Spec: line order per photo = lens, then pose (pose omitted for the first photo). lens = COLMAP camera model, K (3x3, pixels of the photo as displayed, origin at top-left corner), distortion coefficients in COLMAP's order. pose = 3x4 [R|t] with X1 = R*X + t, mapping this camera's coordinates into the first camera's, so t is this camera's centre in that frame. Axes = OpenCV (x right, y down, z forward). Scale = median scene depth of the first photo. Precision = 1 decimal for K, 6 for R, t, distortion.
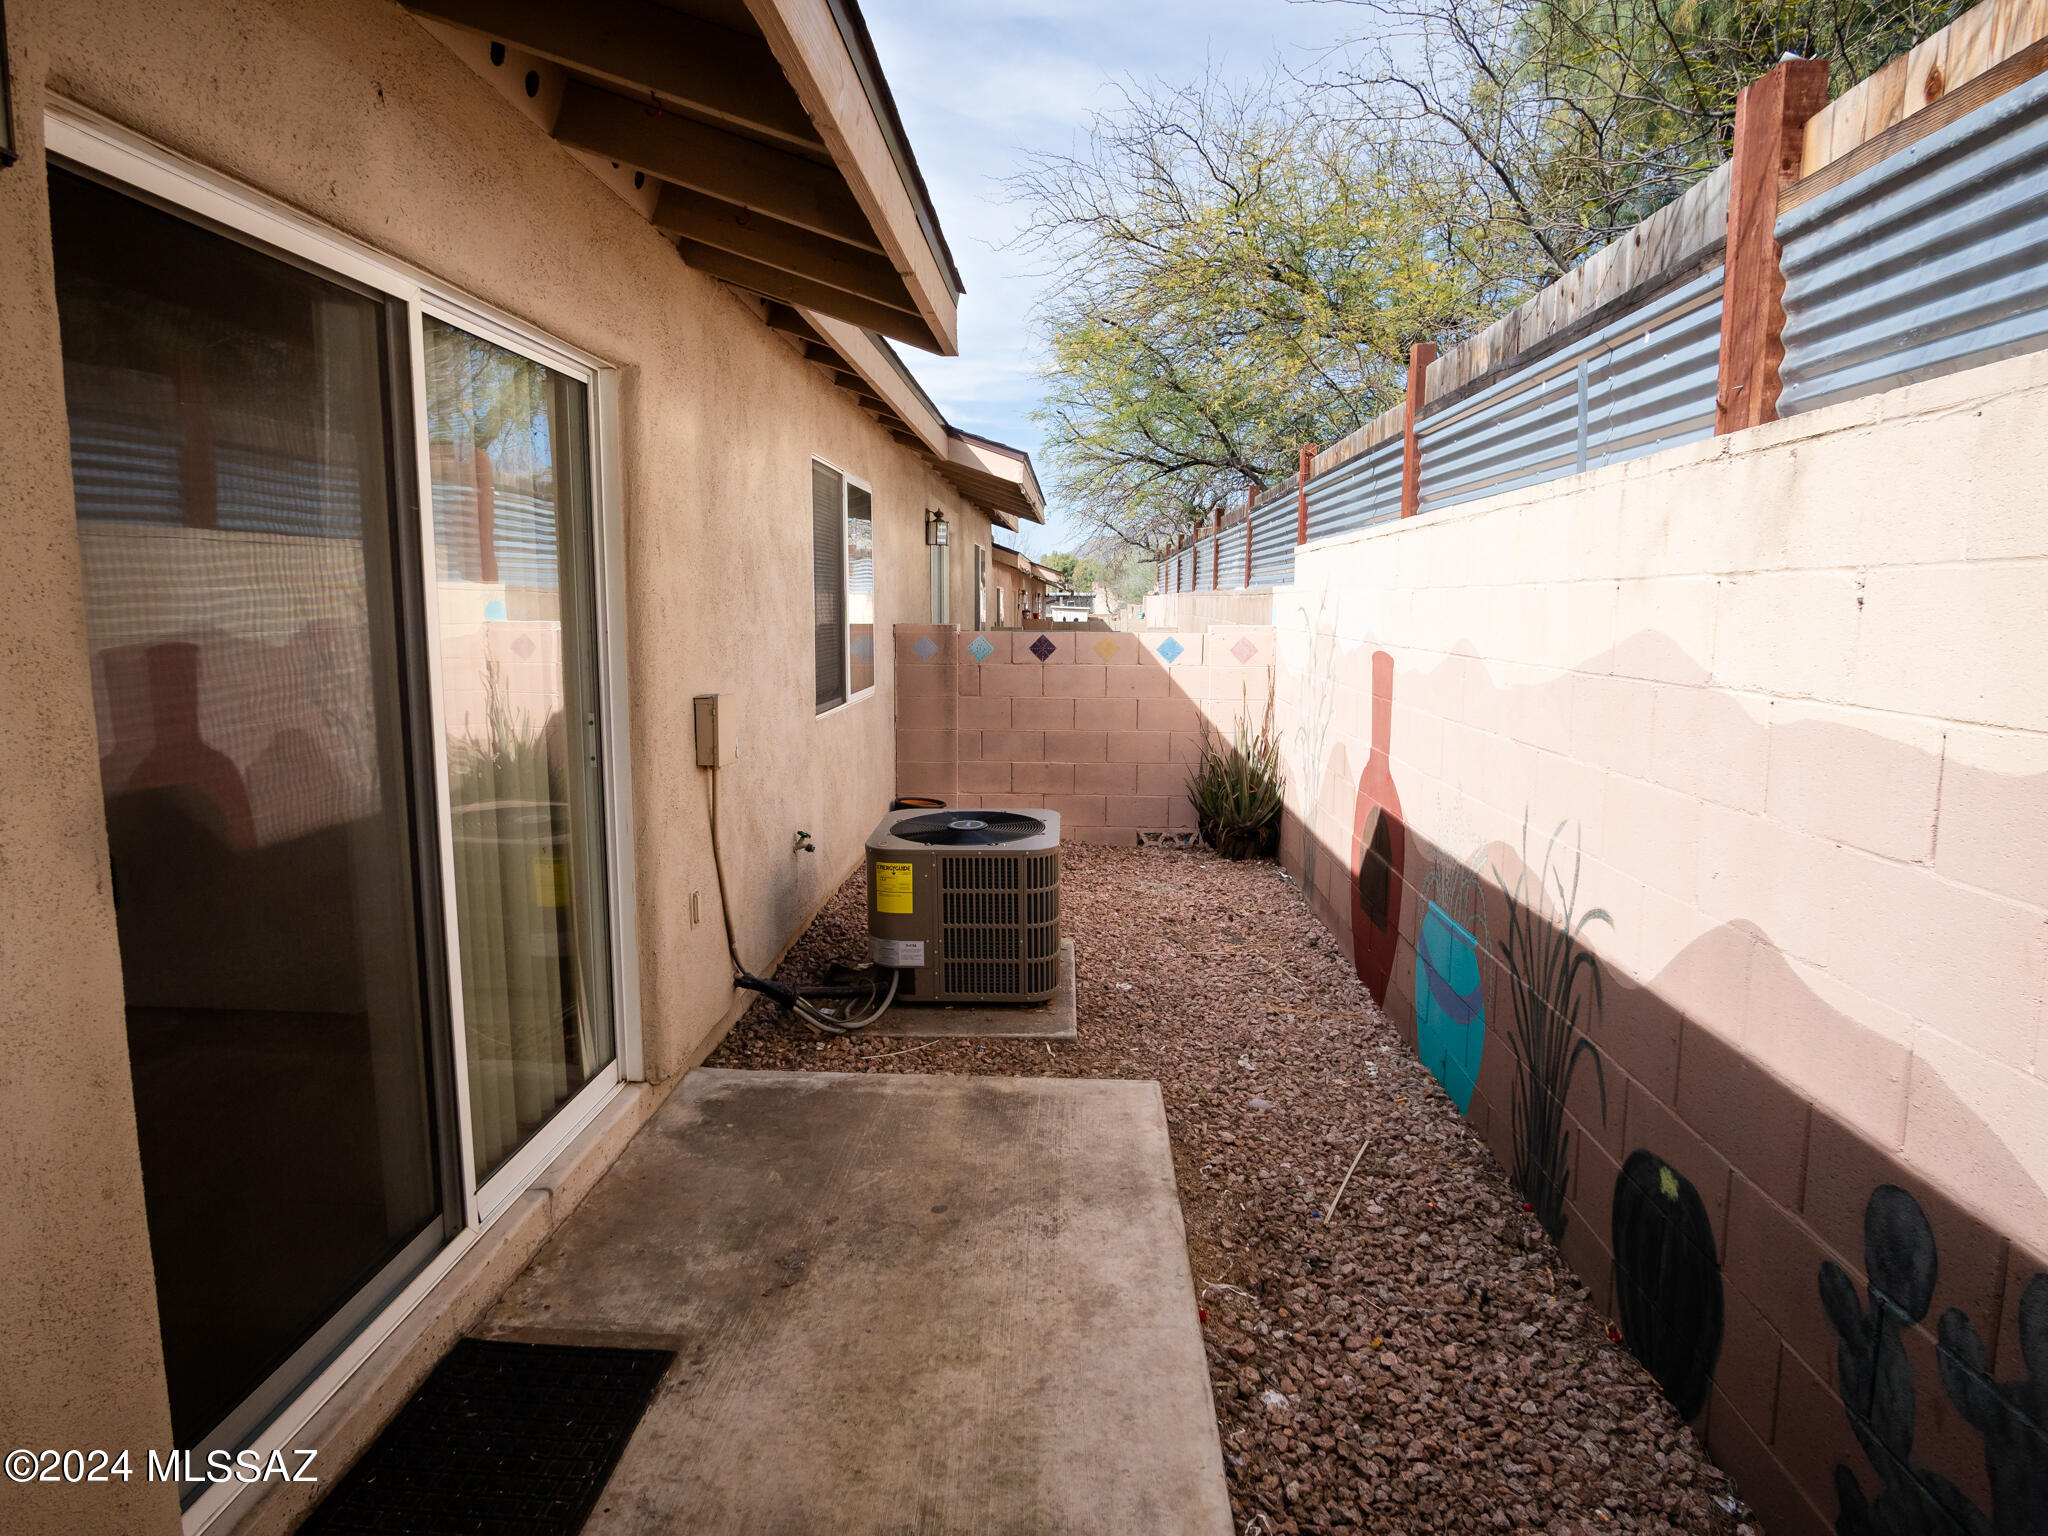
lens RADIAL K [[1172.3, 0, 1005.0], [0, 1172.3, 763.1], [0, 0, 1]] dist [-0.012970, -0.000457]
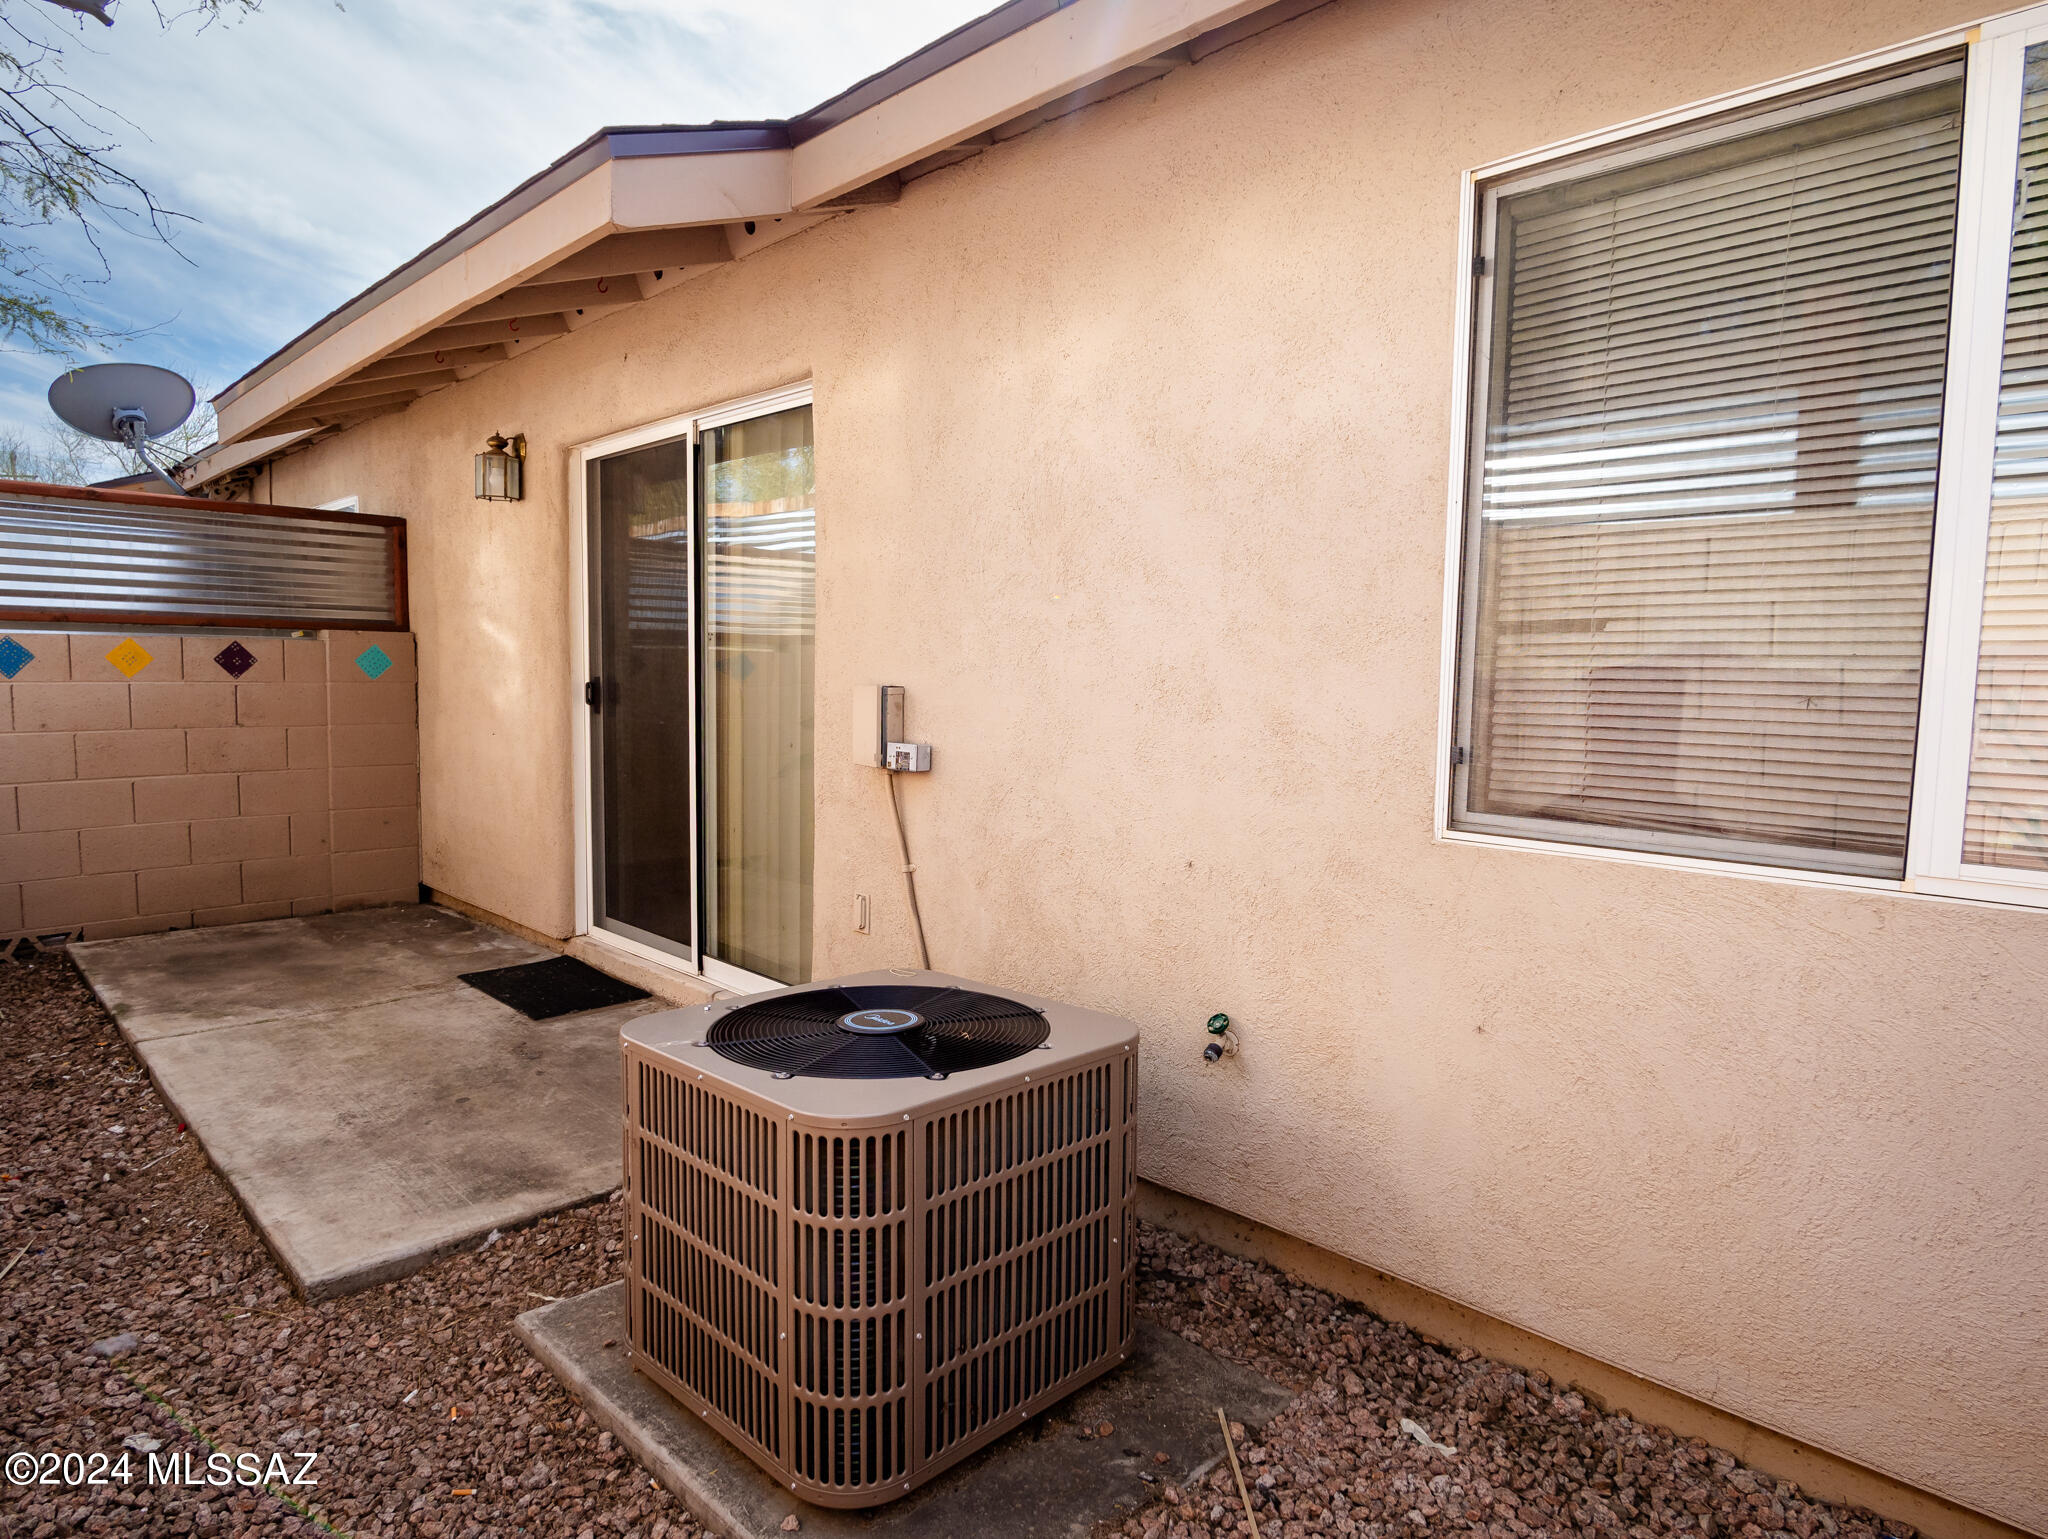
lens RADIAL K [[1172.3, 0, 1005.0], [0, 1172.3, 764.6], [0, 0, 1]] dist [-0.012970, -0.000457]
pose [[-0.666963, 0.050104, -0.743404, 0.421934], [-0.119966, 0.977498, 0.173511, -0.202693], [0.735370, 0.204909, -0.645944, 2.051935]]
